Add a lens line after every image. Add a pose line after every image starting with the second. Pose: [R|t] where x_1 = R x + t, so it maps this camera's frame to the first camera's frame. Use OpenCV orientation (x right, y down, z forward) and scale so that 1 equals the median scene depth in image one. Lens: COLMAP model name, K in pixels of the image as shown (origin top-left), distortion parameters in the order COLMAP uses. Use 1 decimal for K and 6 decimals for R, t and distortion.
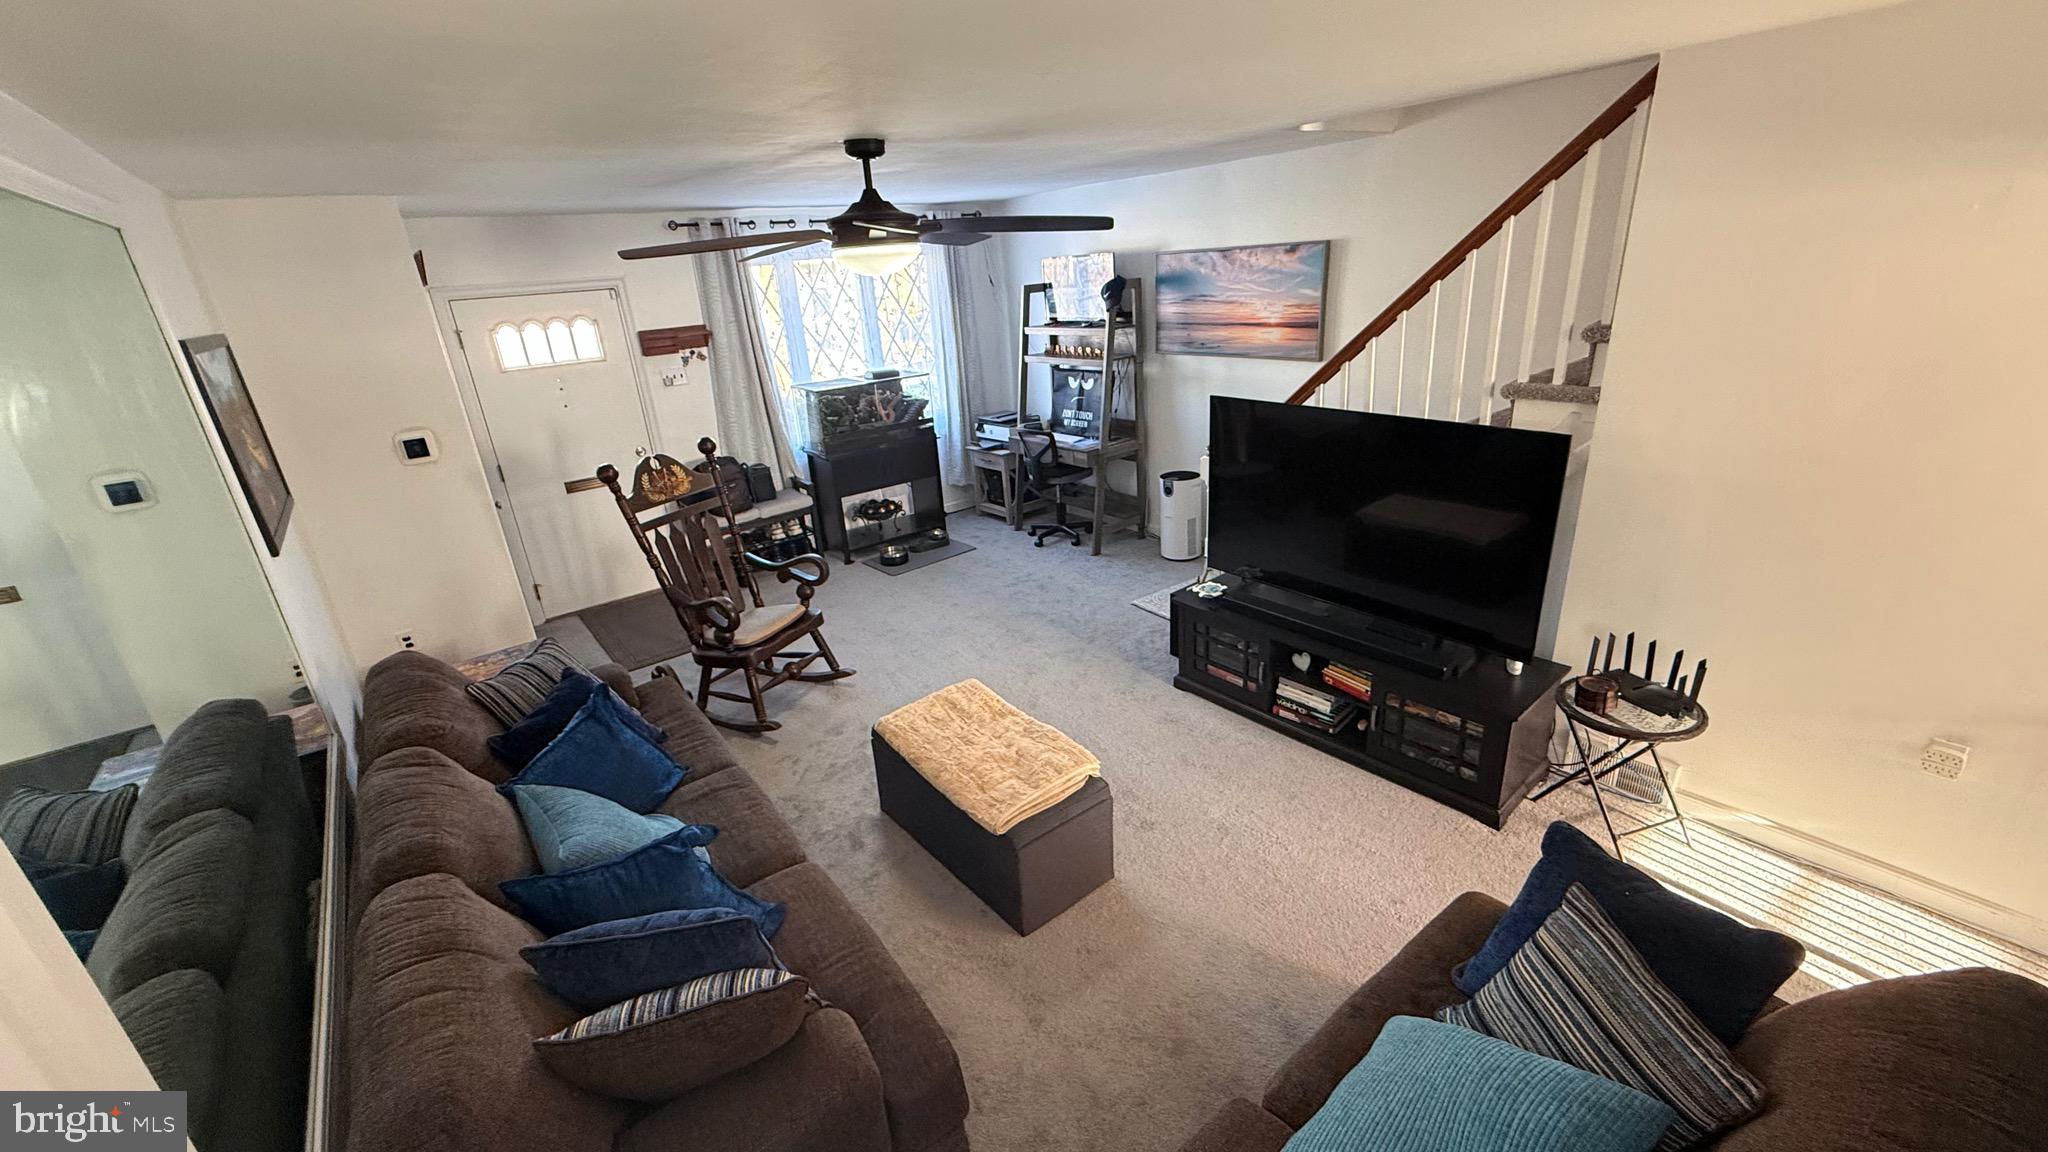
lens RADIAL K [[817.7, 0, 1019.3], [0, 817.7, 576.9], [0, 0, 1]] dist [0.000519, -0.000076]
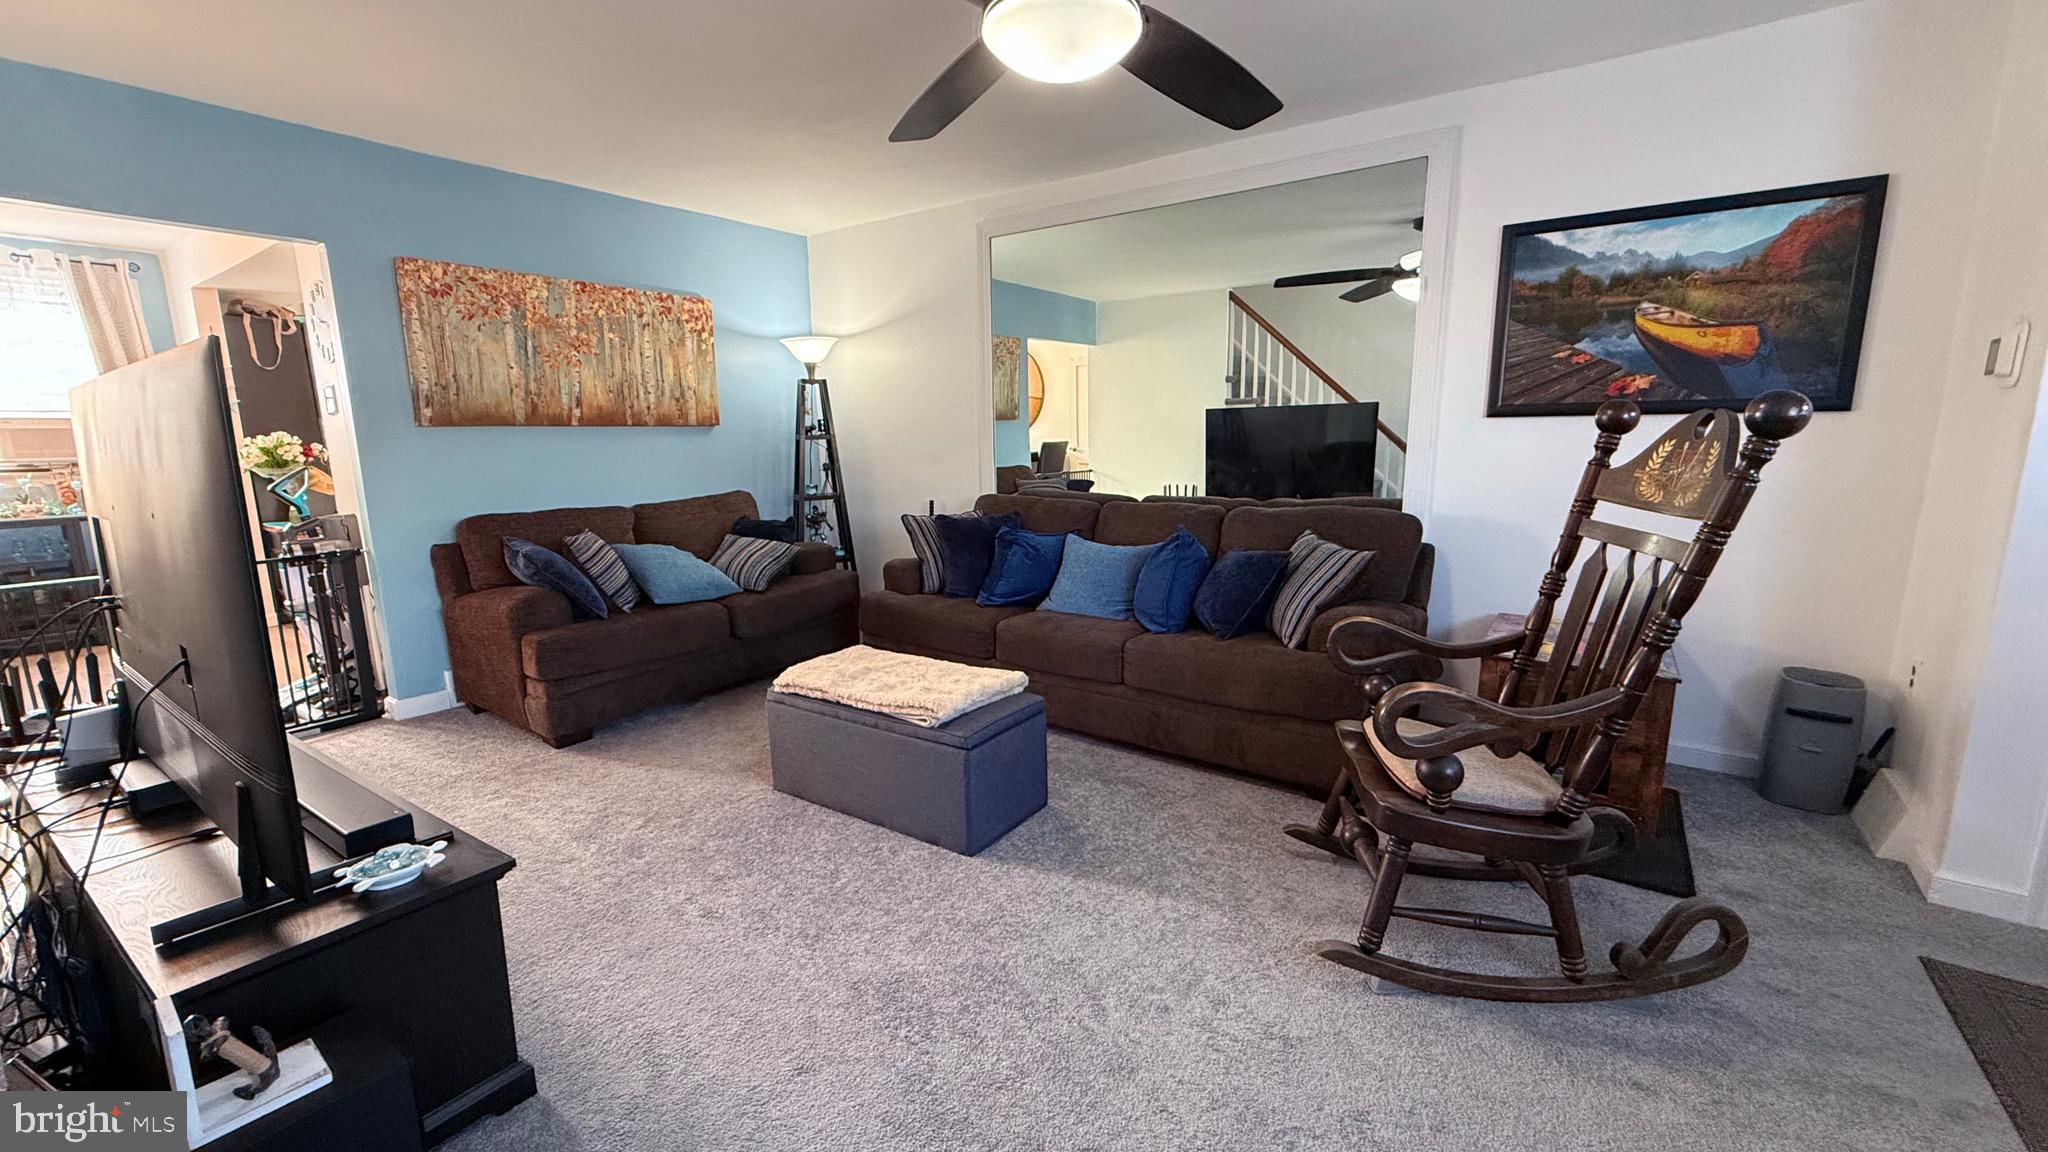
lens RADIAL K [[817.7, 0, 1018.5], [0, 817.7, 577.0], [0, 0, 1]] dist [0.000519, -0.000076]
pose [[-0.956000, 0.132858, -0.261560, 0.028882], [-0.025503, 0.850564, 0.525252, -0.210243], [0.292257, 0.508812, -0.809751, 0.924851]]
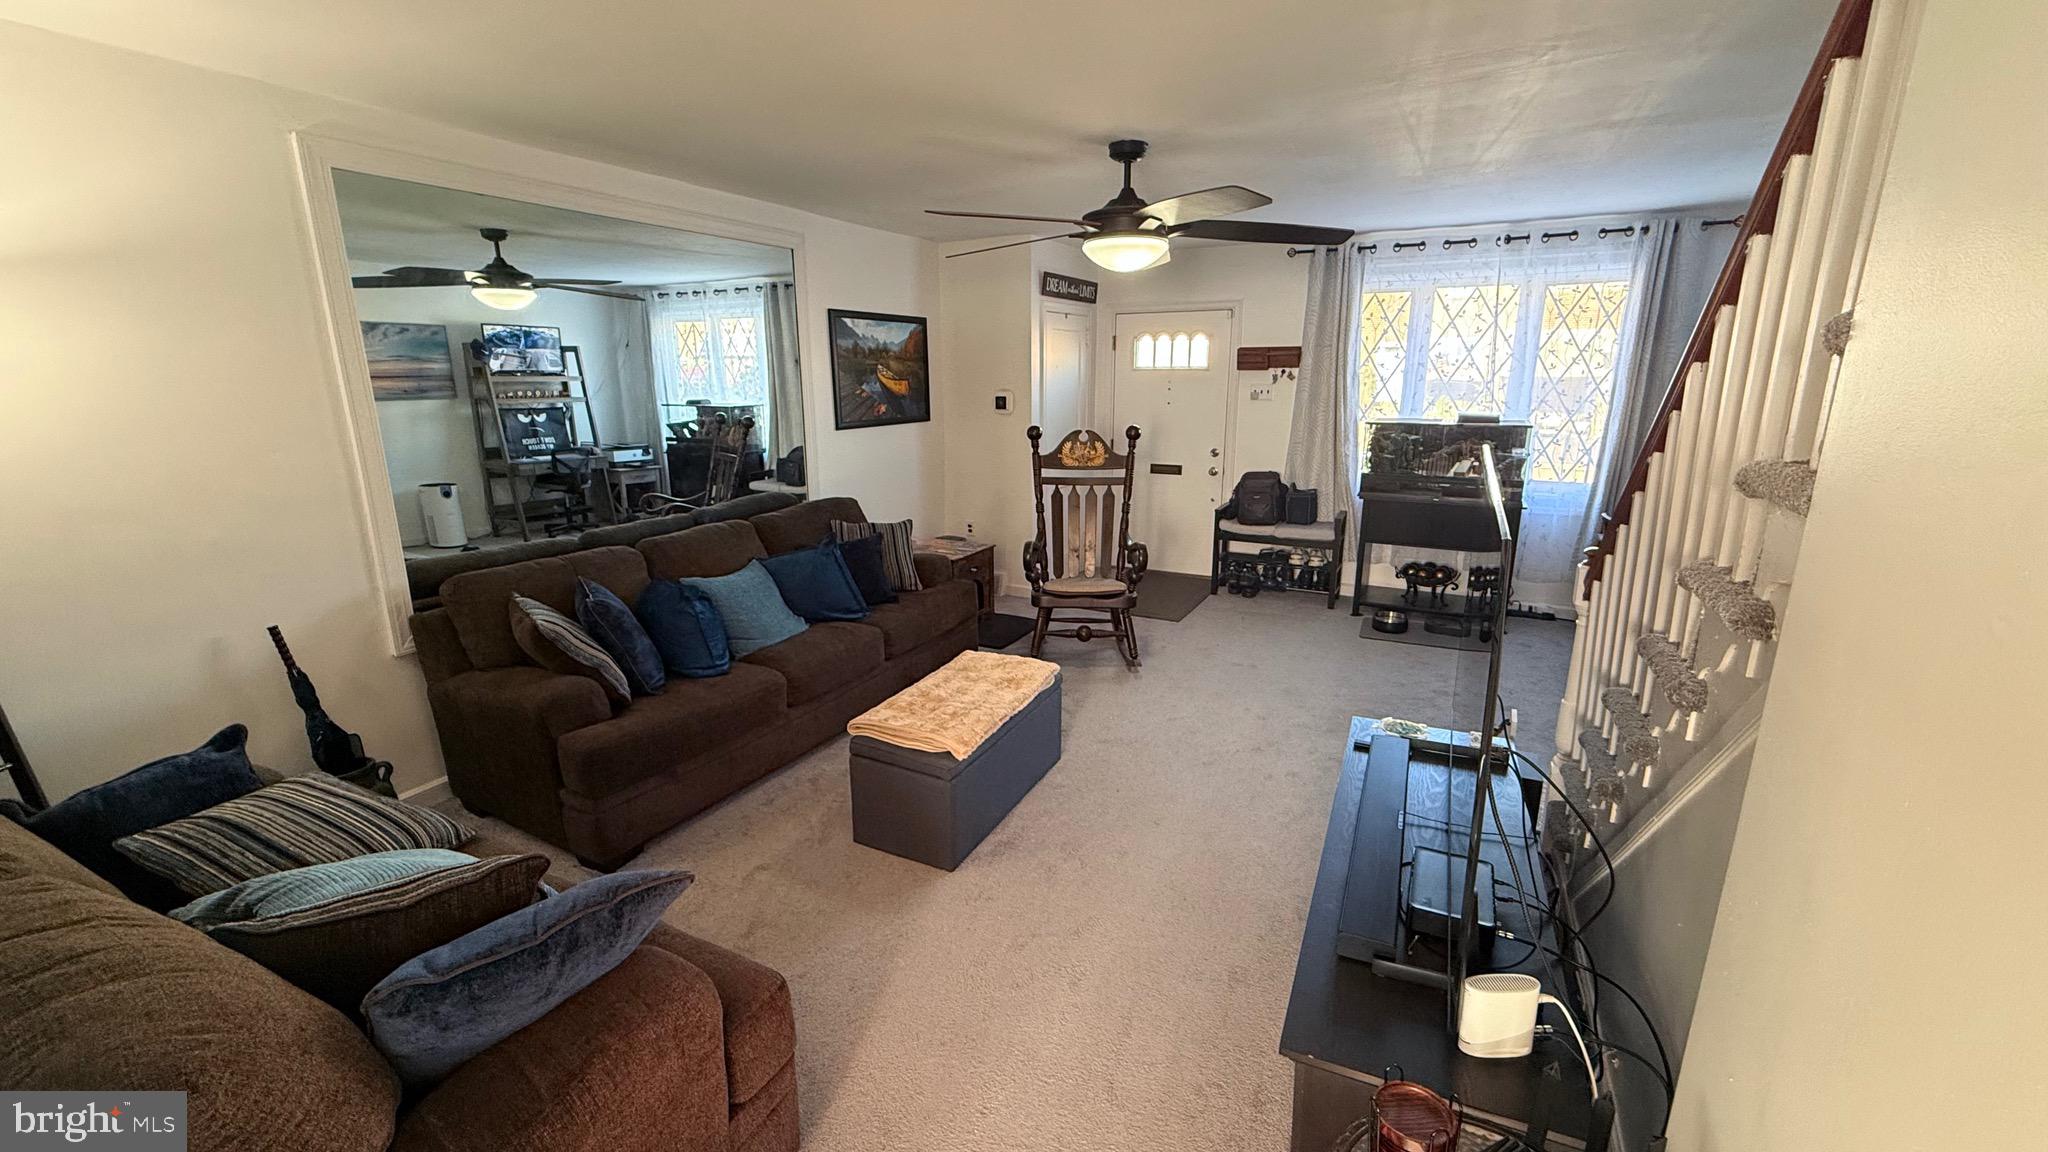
lens RADIAL K [[817.7, 0, 1017.5], [0, 817.7, 577.1], [0, 0, 1]] dist [0.000519, -0.000076]
pose [[0.412059, 0.287813, -0.864506, 0.450968], [-0.350206, 0.925947, 0.141345, -0.058859], [0.841168, 0.244512, 0.482338, 0.271148]]
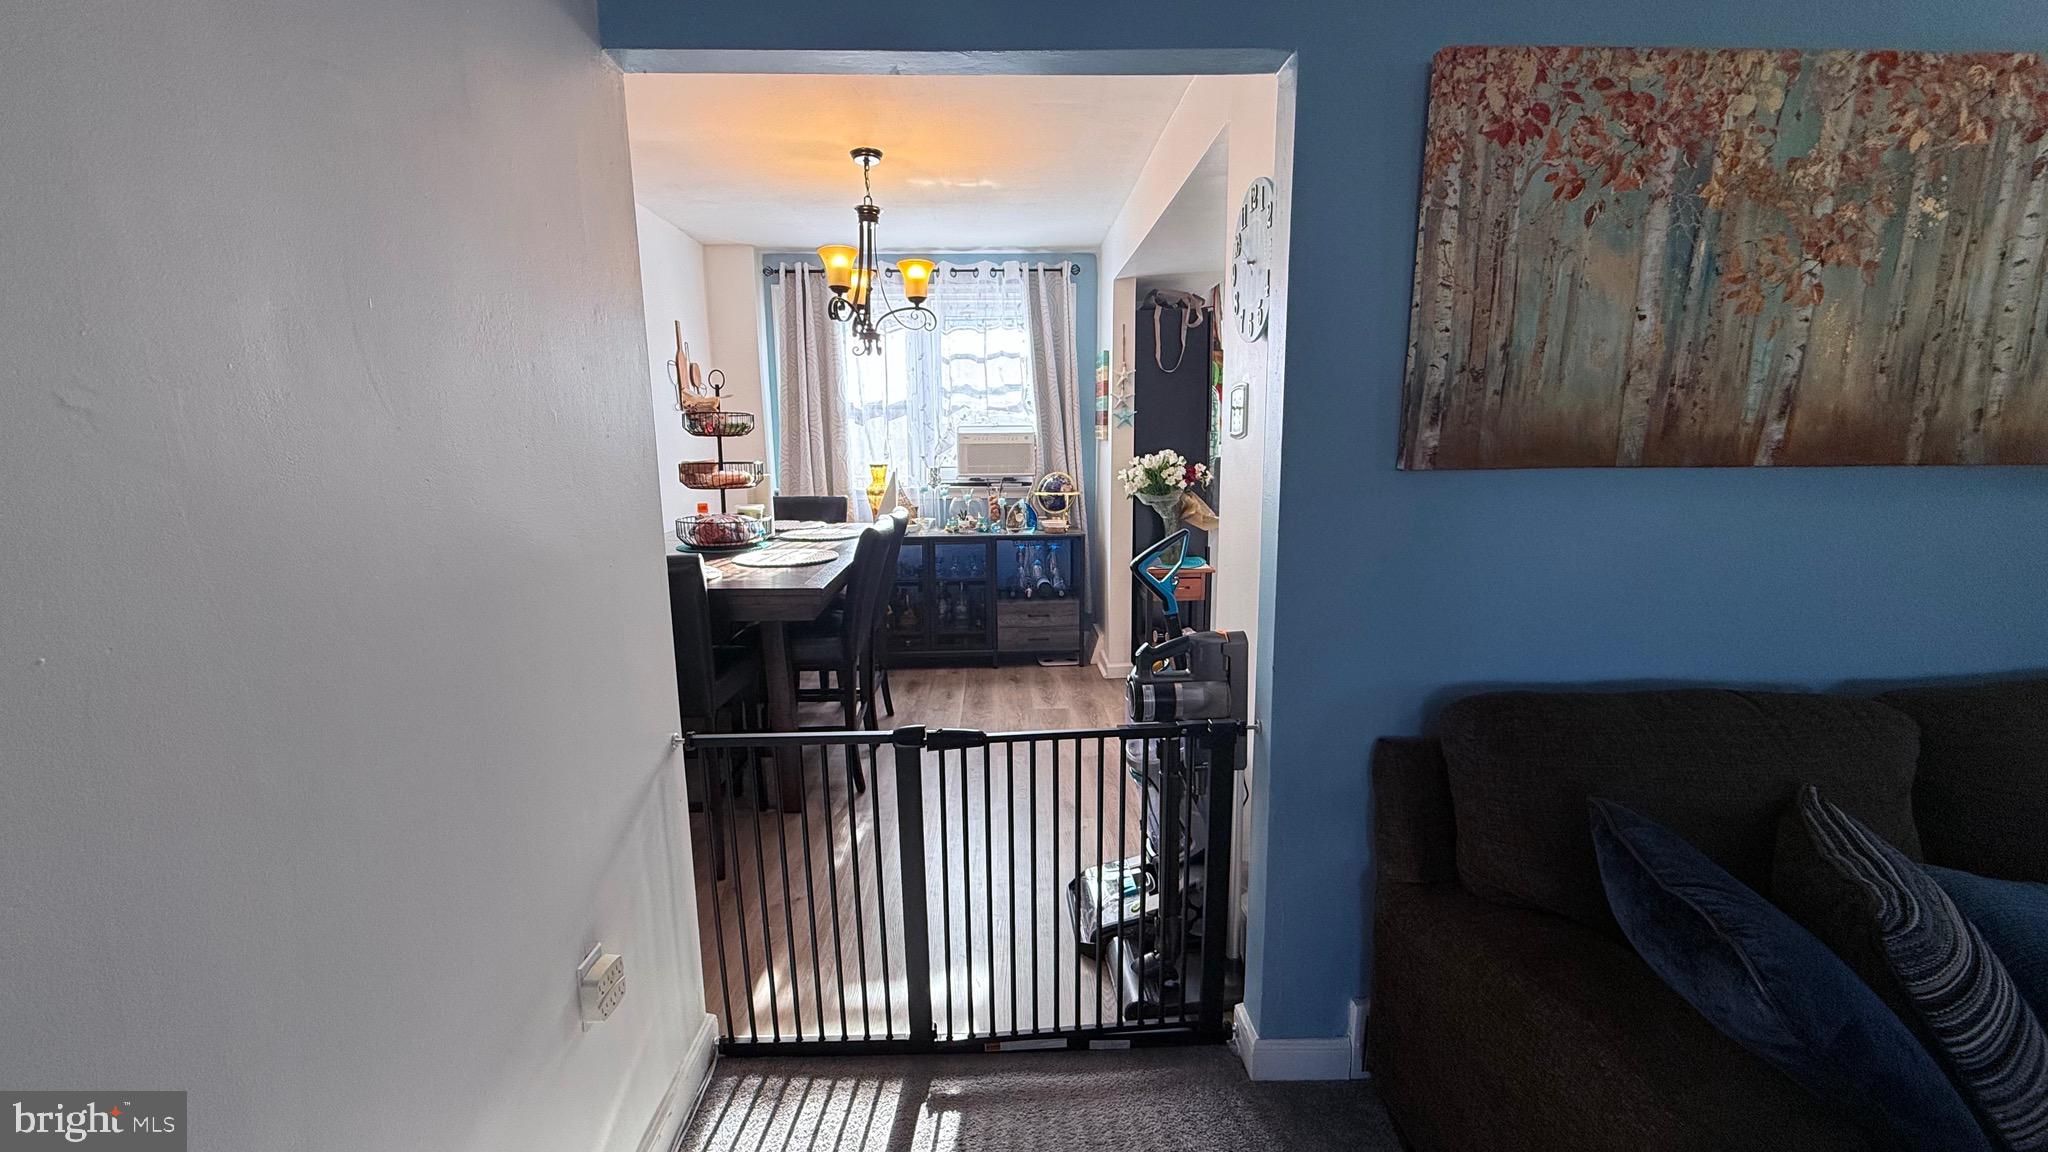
lens RADIAL K [[817.7, 0, 1017.1], [0, 817.7, 574.3], [0, 0, 1]] dist [0.000519, -0.000076]
pose [[-0.805564, -0.017455, 0.592252, 0.241953], [0.276697, 0.872795, 0.402079, -0.073857], [-0.523933, 0.487774, -0.698262, 0.472475]]
